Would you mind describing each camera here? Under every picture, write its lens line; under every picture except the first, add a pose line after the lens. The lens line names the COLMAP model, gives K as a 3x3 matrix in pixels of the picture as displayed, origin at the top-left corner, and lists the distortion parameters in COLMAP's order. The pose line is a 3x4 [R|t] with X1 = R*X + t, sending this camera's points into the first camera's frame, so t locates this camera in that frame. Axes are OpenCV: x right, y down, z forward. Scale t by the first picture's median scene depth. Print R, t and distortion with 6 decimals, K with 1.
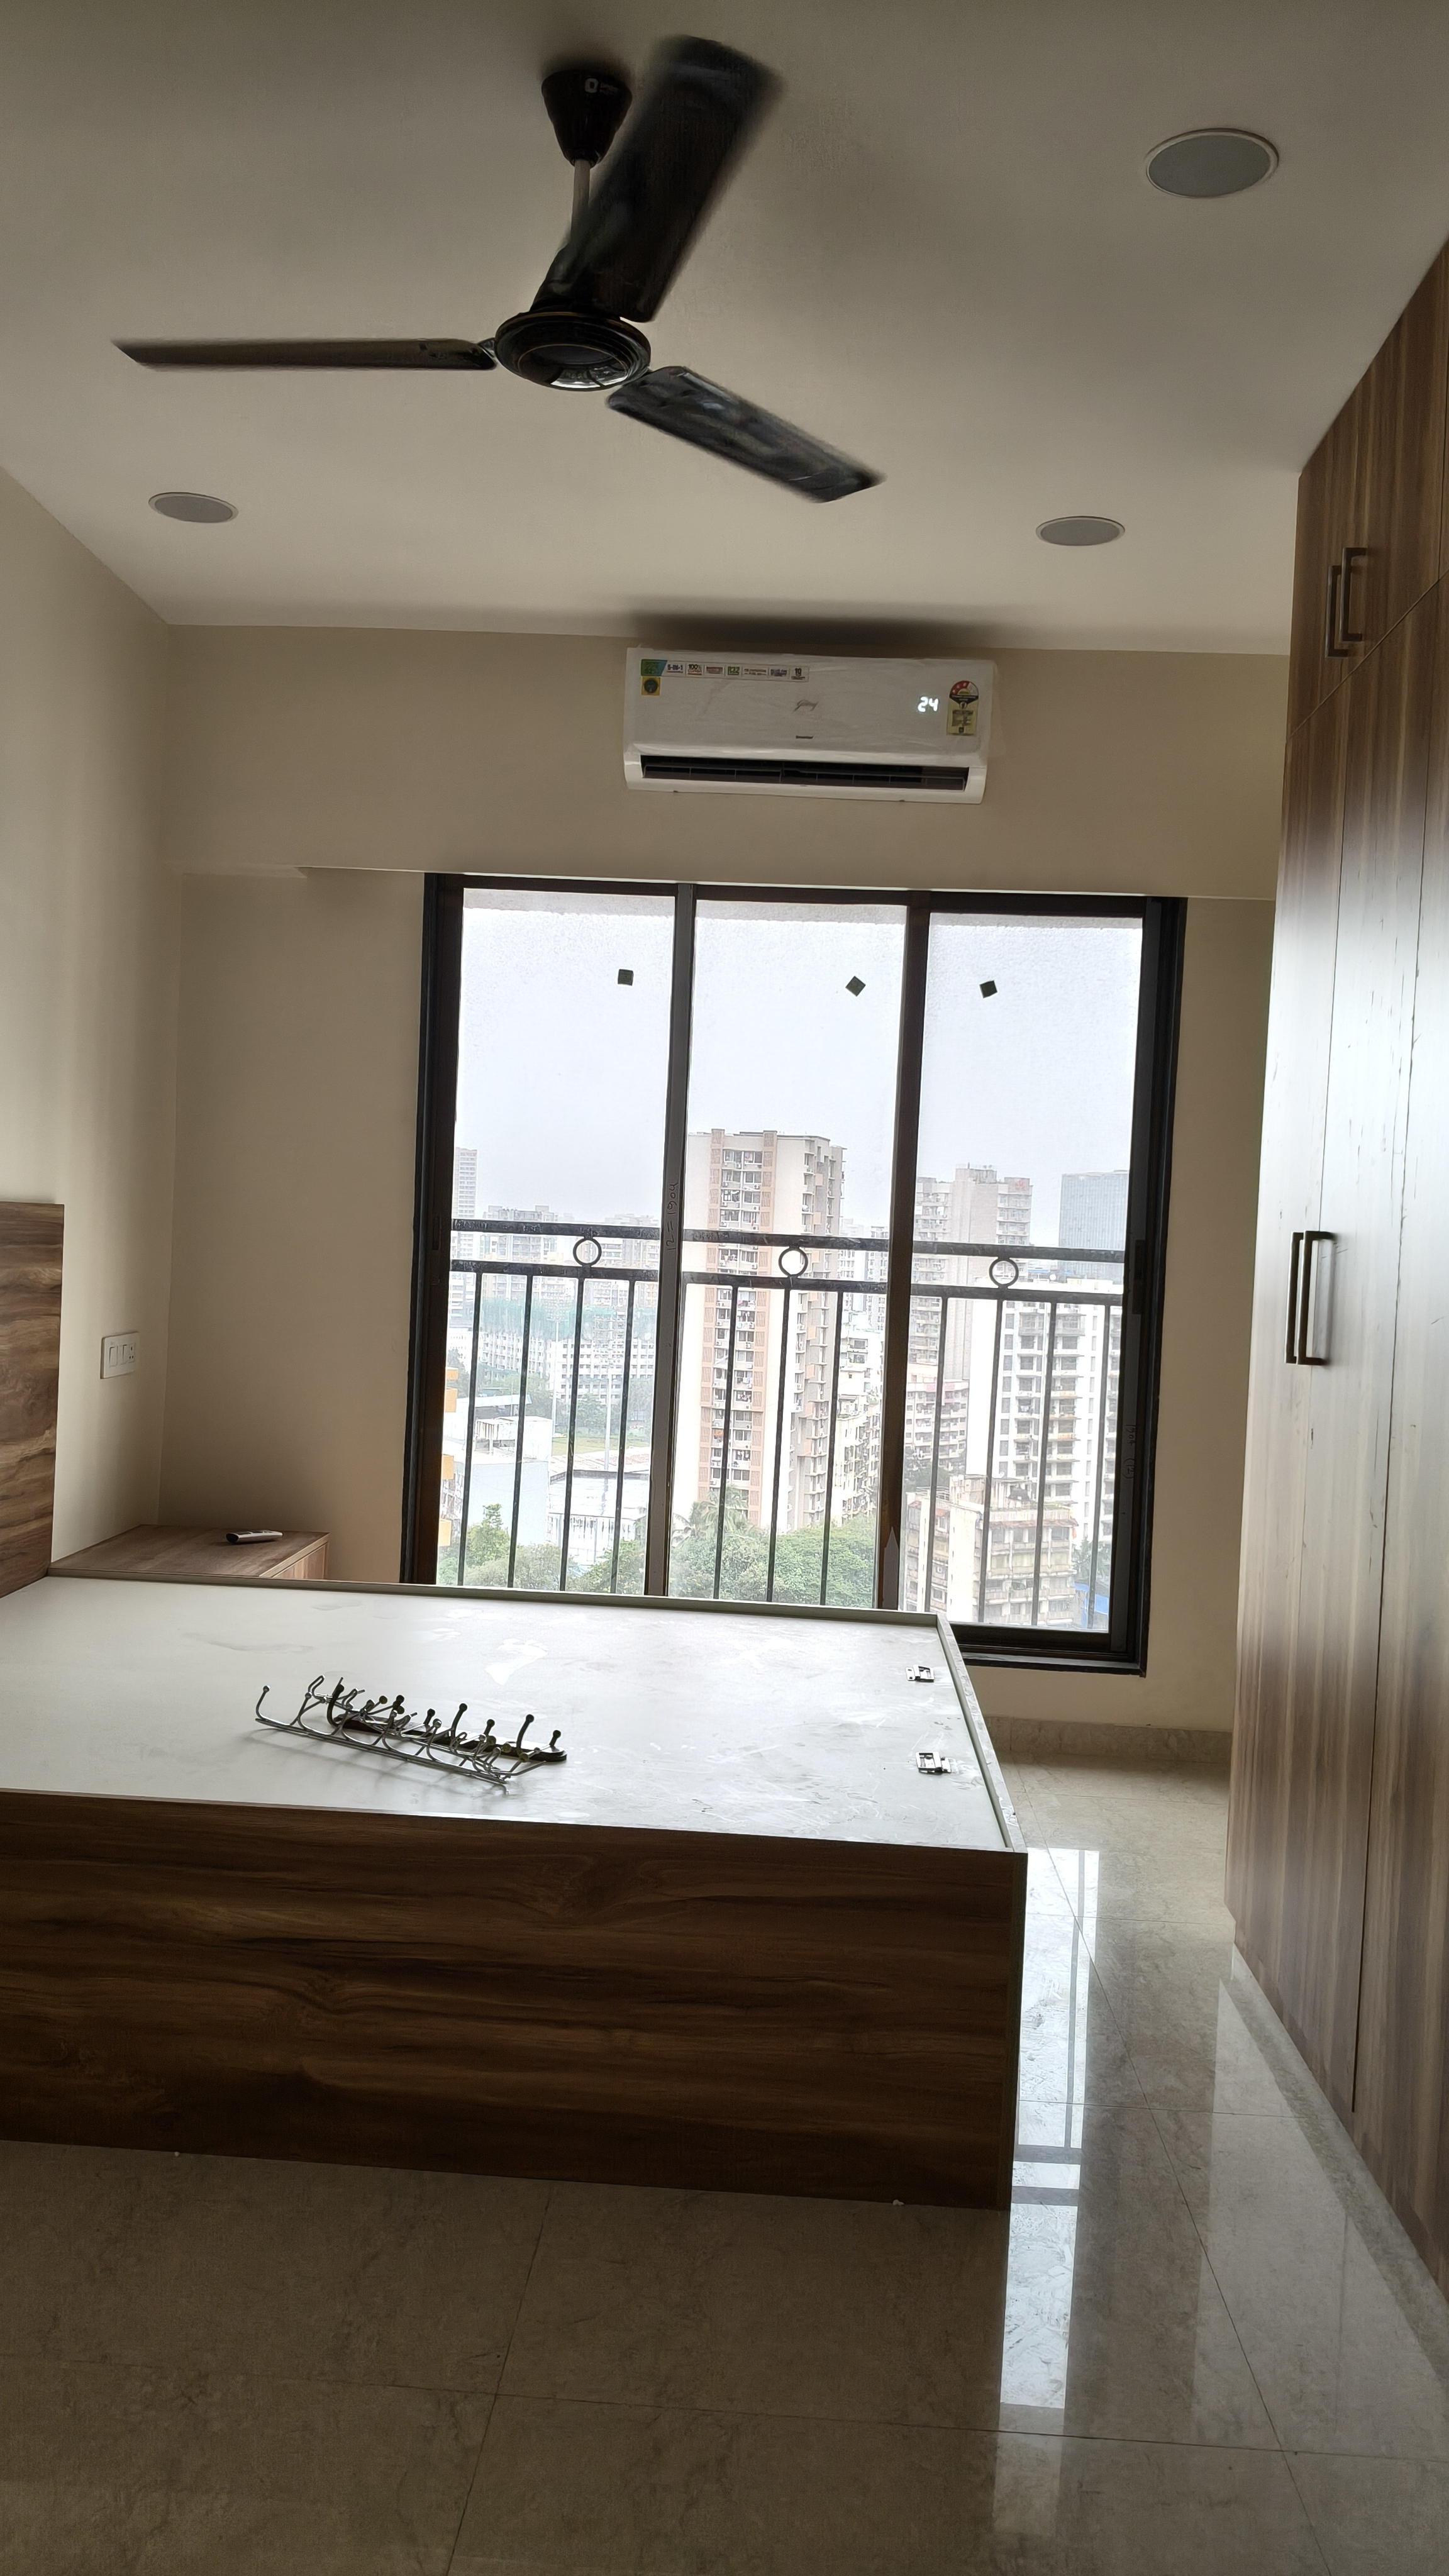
lens RADIAL K [[1938.9, 0, 774.4], [0, 1938.9, 1305.2], [0, 0, 1]] dist [0.056799, -0.113508]
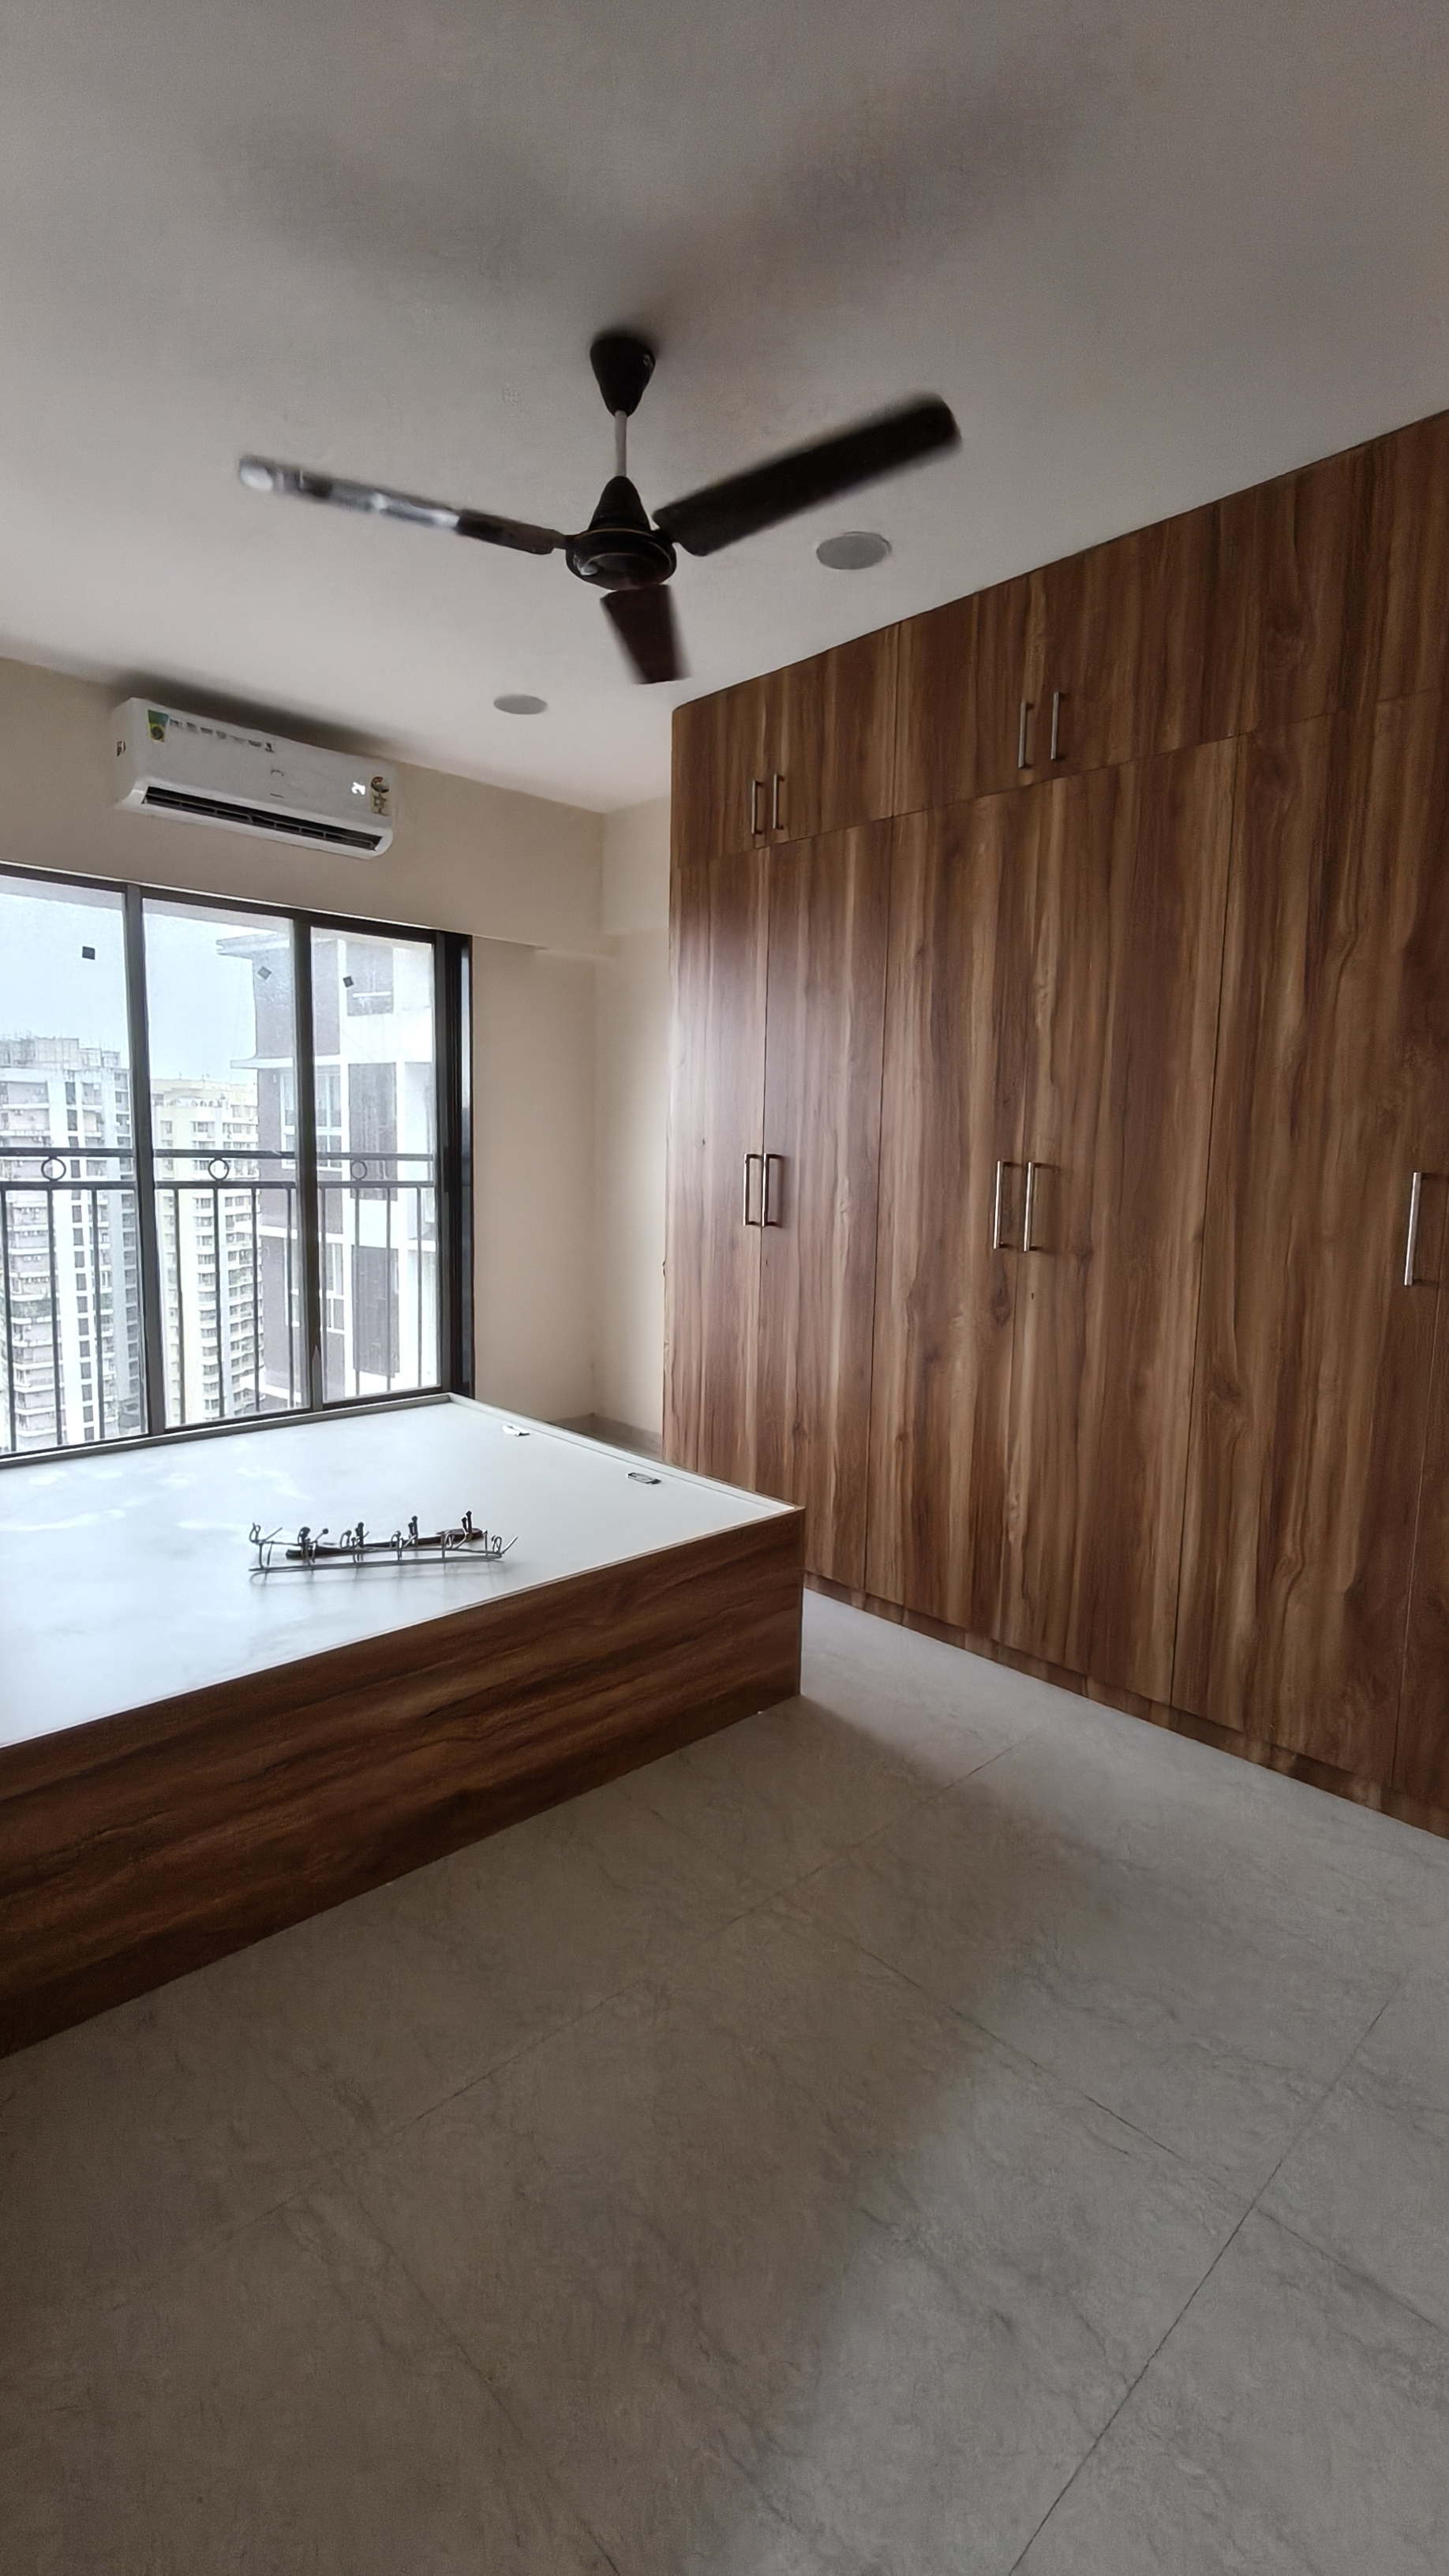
lens RADIAL K [[1140.9, 0, 728.2], [0, 1140.9, 1276.8], [0, 0, 1]] dist [-0.005003, 0.003755]
pose [[0.677014, -0.113894, 0.727104, -0.408030], [0.030300, 0.991429, 0.127085, -0.048004], [-0.735346, -0.064007, 0.674663, 0.185710]]
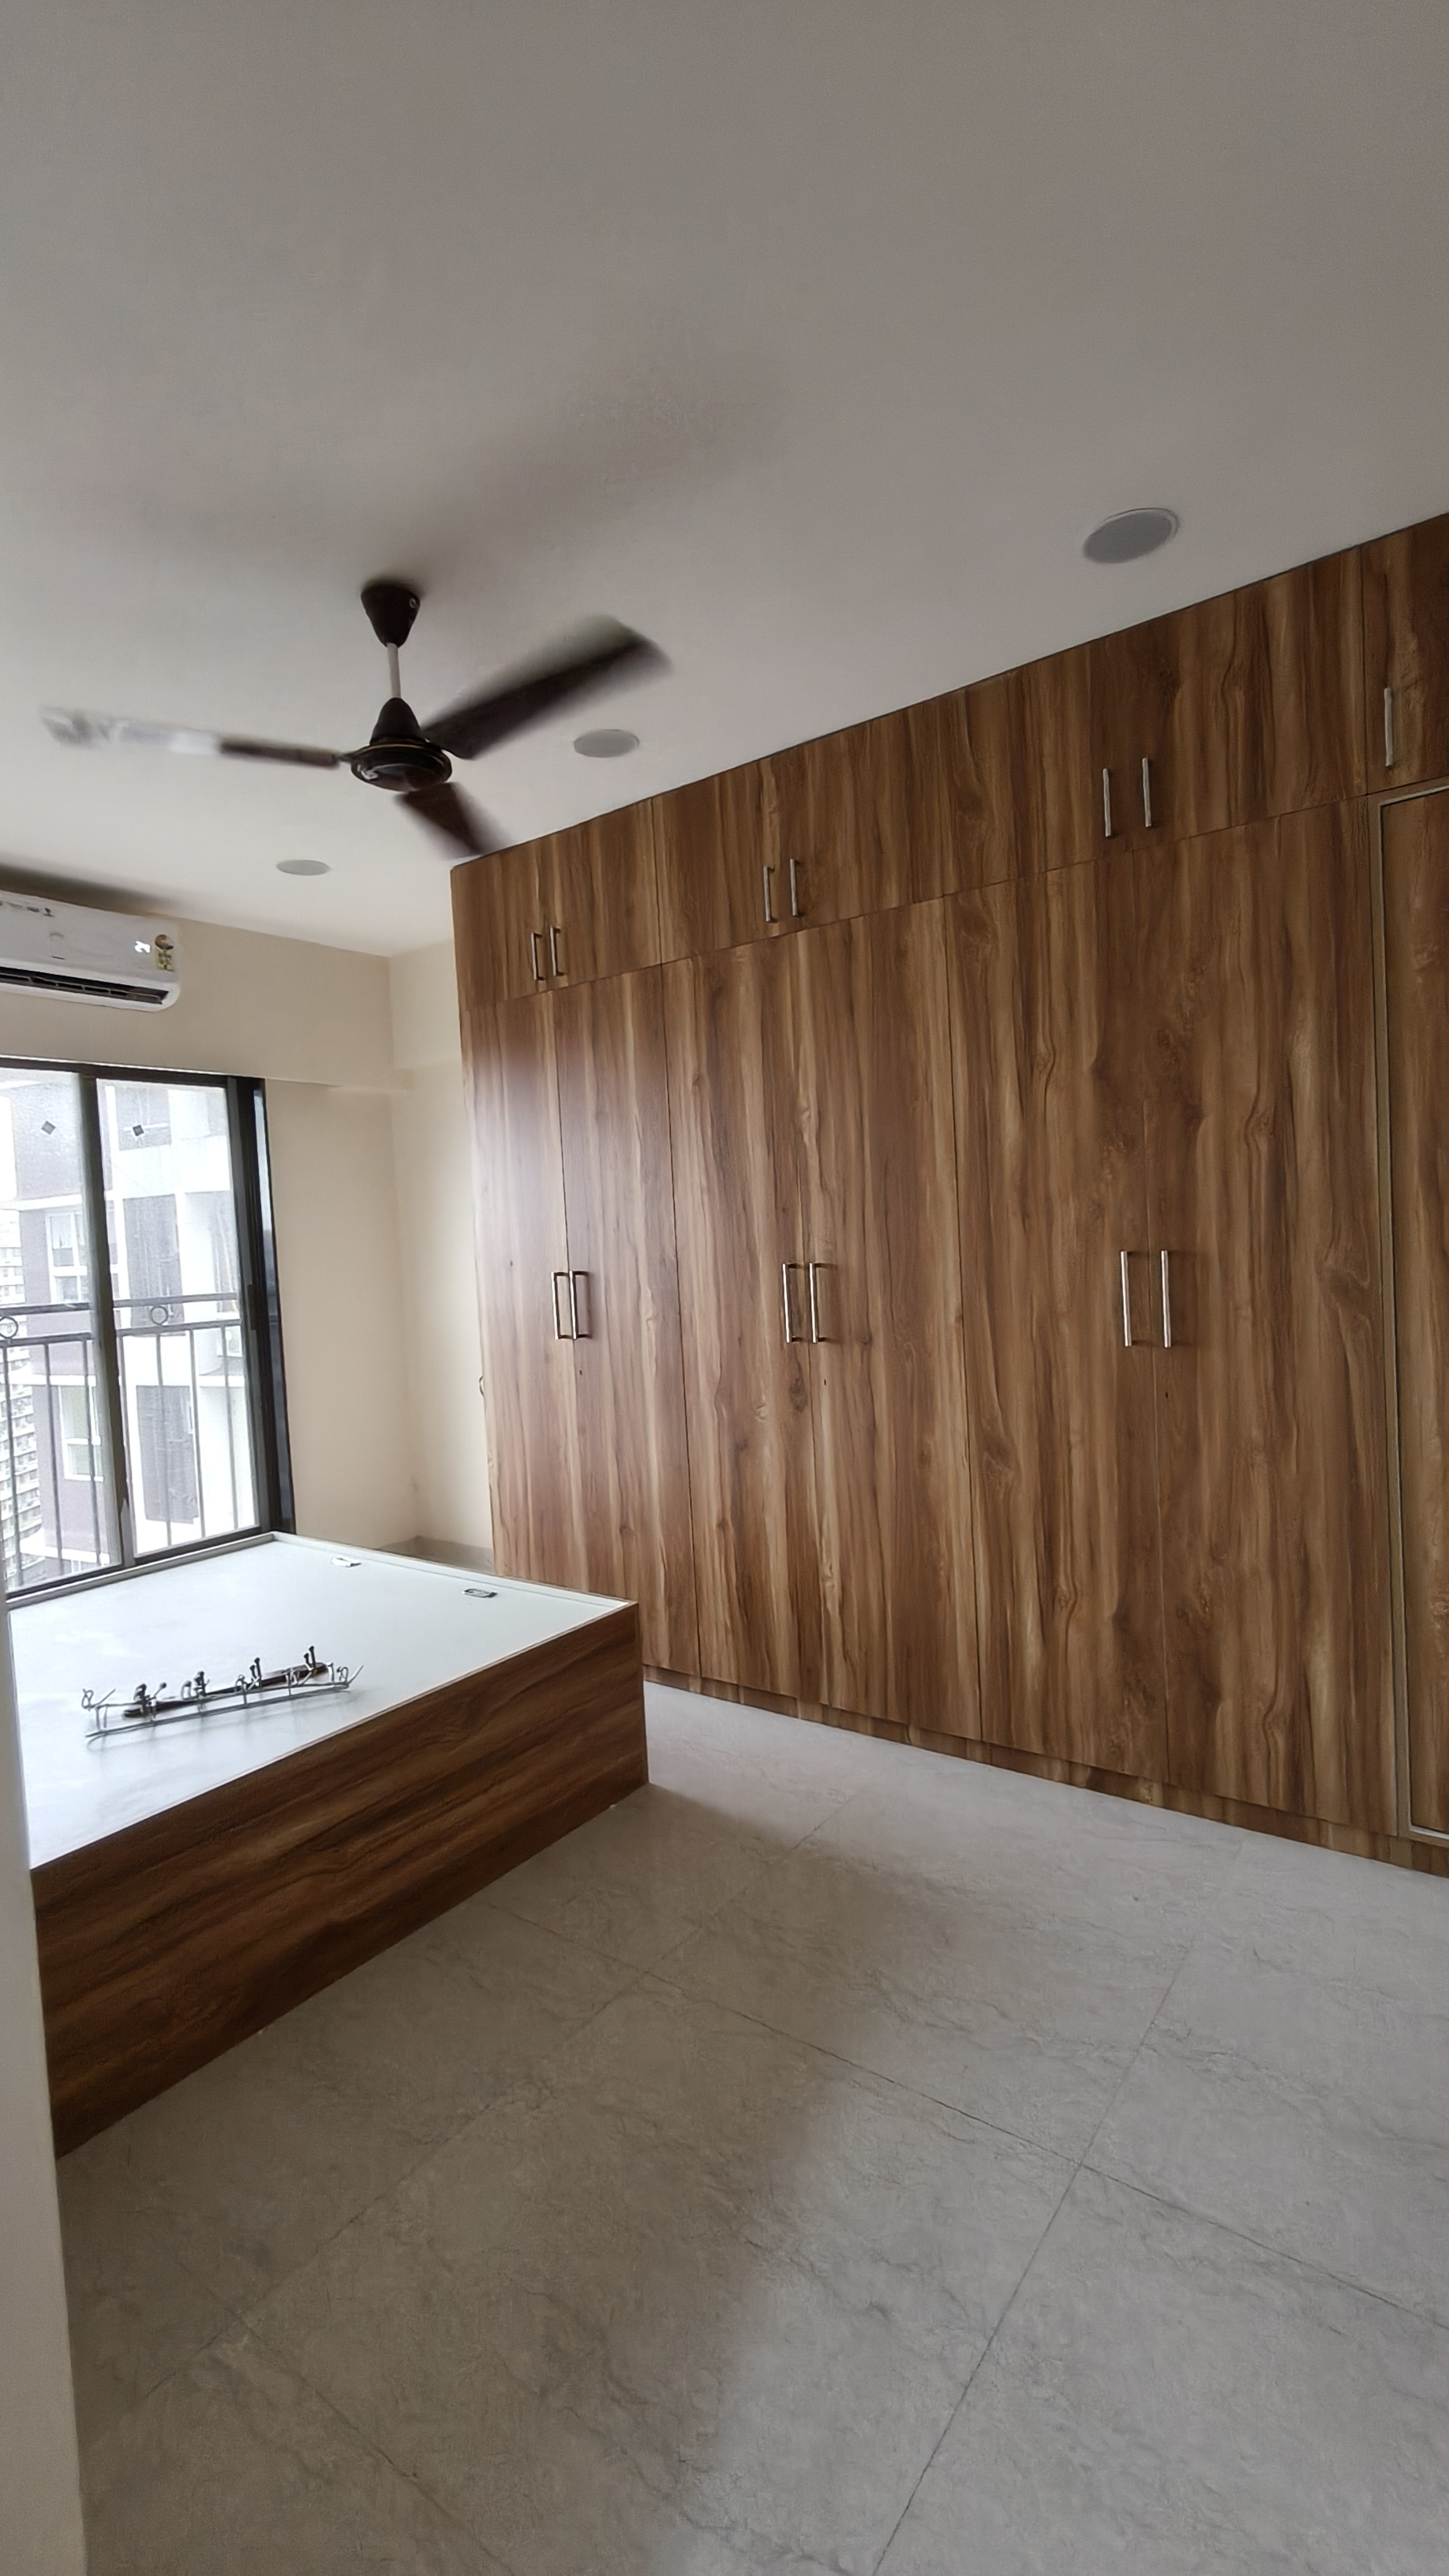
lens RADIAL K [[1140.9, 0, 711.6], [0, 1140.9, 1280.4], [0, 0, 1]] dist [-0.005003, 0.003755]
pose [[0.547123, -0.106176, 0.830291, -0.438369], [0.103436, 0.992896, 0.058810, -0.058994], [-0.830637, 0.053706, 0.554218, 0.161865]]
